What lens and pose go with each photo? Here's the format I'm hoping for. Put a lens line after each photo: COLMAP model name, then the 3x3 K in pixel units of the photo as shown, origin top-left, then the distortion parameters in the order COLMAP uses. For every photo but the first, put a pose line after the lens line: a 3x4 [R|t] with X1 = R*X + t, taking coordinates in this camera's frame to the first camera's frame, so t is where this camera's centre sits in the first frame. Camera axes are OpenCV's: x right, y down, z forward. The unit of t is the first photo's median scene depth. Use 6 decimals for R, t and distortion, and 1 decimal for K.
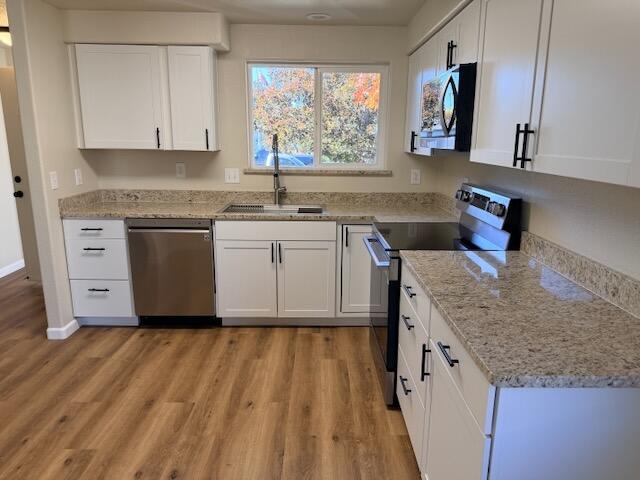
lens RADIAL K [[450.9, 0, 318.0], [0, 450.9, 240.9], [0, 0, 1]] dist [0.052735, -0.068447]
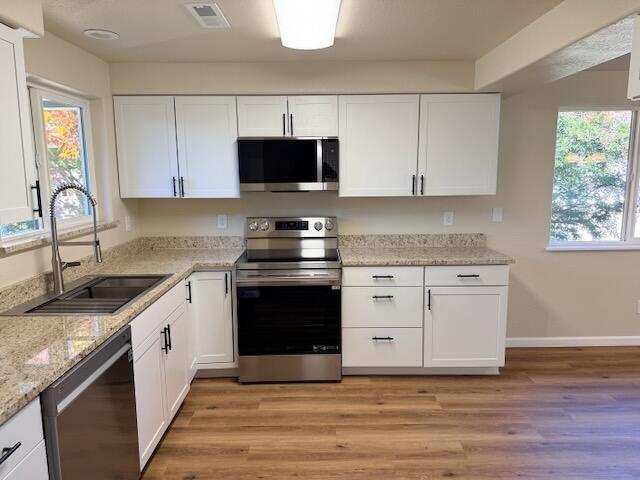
lens RADIAL K [[450.9, 0, 319.1], [0, 450.9, 241.7], [0, 0, 1]] dist [0.052735, -0.068447]
pose [[-0.002882, -0.155321, 0.987860, -1.042476], [0.241536, 0.958507, 0.151410, -0.232874], [-0.970388, 0.239040, 0.034753, 0.873383]]
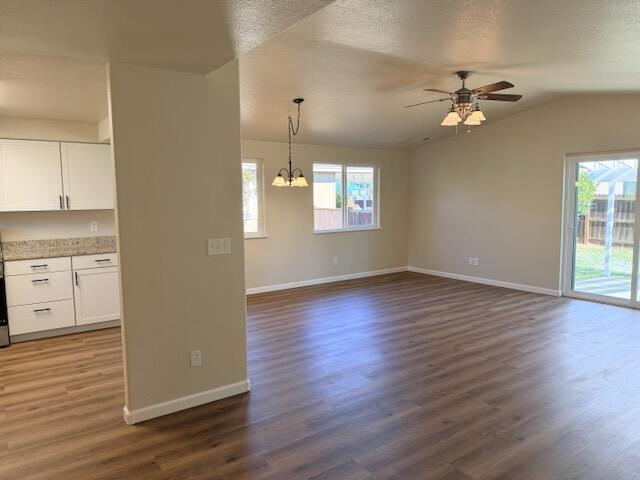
lens RADIAL K [[450.9, 0, 314.3], [0, 450.9, 242.0], [0, 0, 1]] dist [0.052735, -0.068447]
pose [[-0.572144, -0.078528, 0.816385, -1.901343], [0.199810, 0.952067, 0.231611, -0.198668], [-0.795441, 0.295637, -0.529029, 0.827596]]
